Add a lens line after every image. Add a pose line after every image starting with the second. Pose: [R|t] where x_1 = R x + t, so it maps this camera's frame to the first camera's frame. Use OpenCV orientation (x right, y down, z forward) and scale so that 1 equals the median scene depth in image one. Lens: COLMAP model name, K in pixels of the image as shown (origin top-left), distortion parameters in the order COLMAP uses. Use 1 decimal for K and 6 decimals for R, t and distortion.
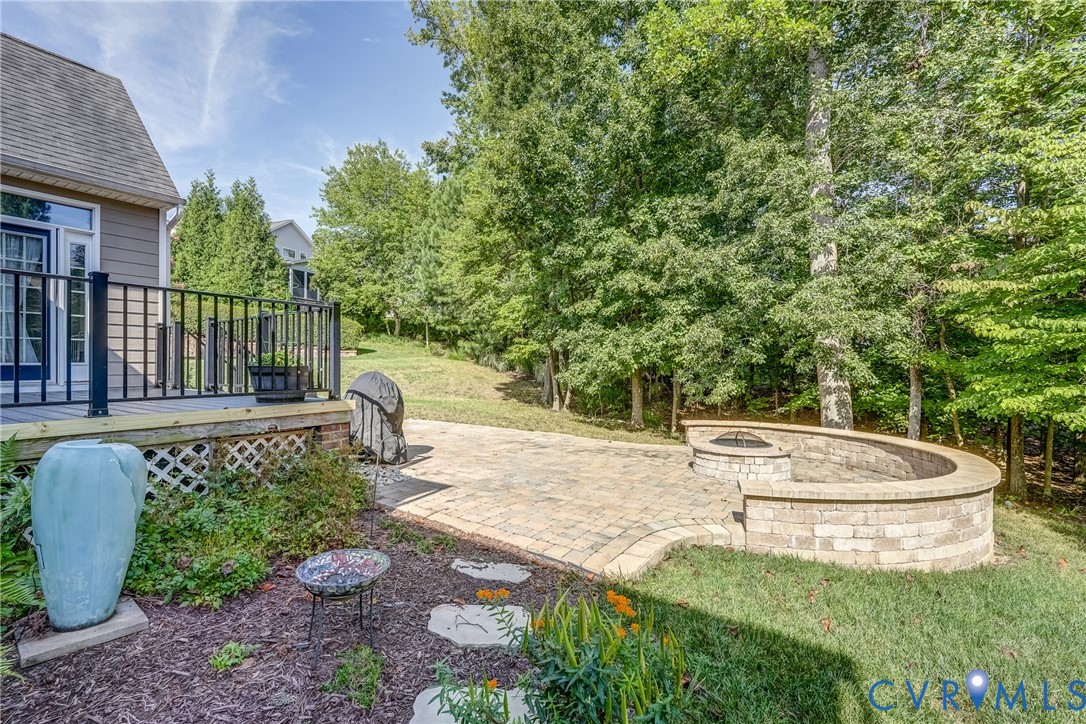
lens RADIAL K [[477.8, 0, 551.2], [0, 477.8, 367.6], [0, 0, 1]] dist [-0.012966, 0.005656]
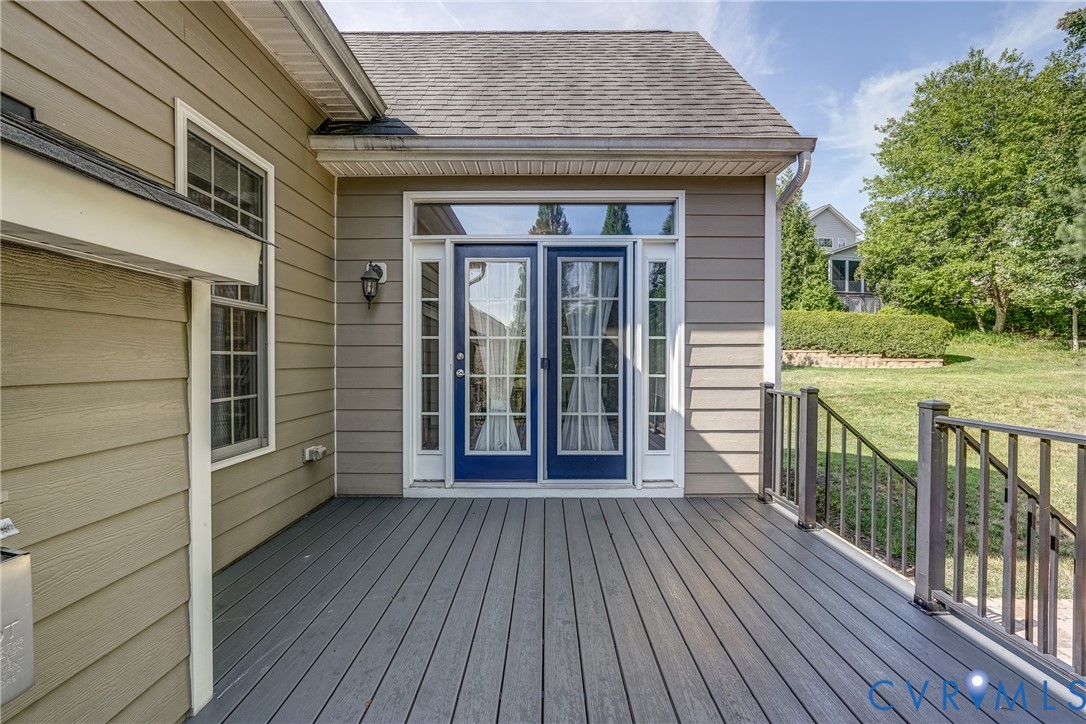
lens RADIAL K [[477.8, 0, 564.9], [0, 477.8, 361.7], [0, 0, 1]] dist [-0.012966, 0.005656]
pose [[0.567243, 0.005509, -0.823532, -0.137935], [-0.001243, 0.999982, 0.005833, -0.033155], [0.823550, -0.002285, 0.567239, 0.136229]]
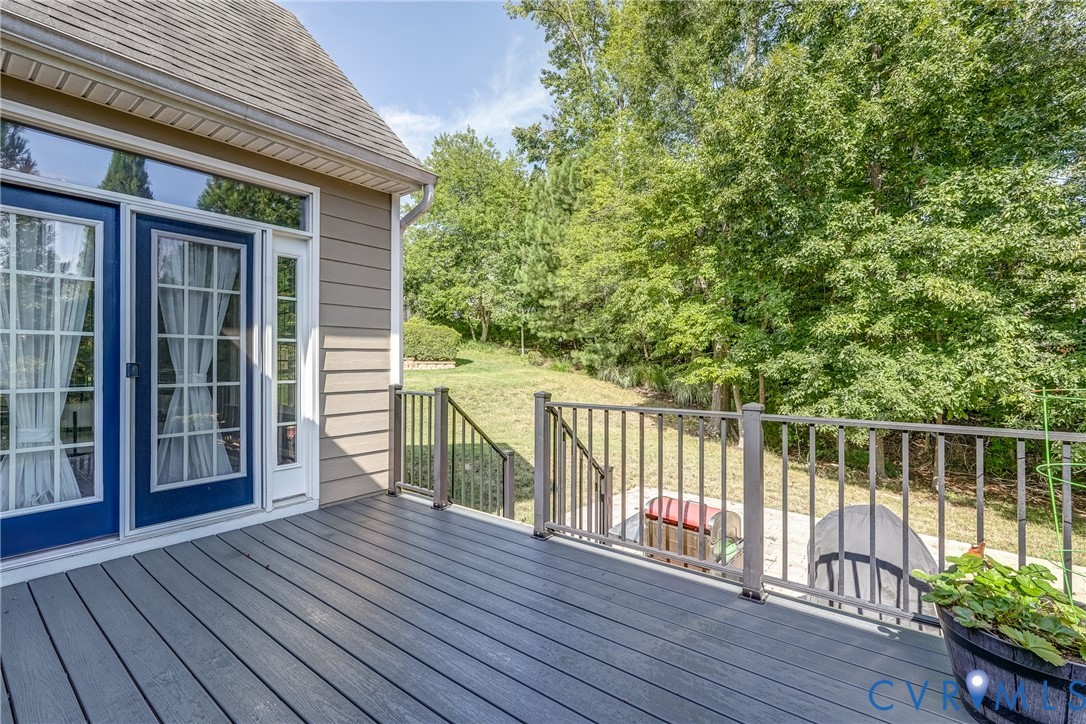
lens RADIAL K [[477.8, 0, 543.1], [0, 477.8, 360.6], [0, 0, 1]] dist [-0.012966, 0.005656]
pose [[0.997018, -0.002097, -0.077138, -0.162944], [0.001998, 0.999997, -0.001365, -0.033742], [0.077140, 0.001207, 0.997020, 0.113832]]
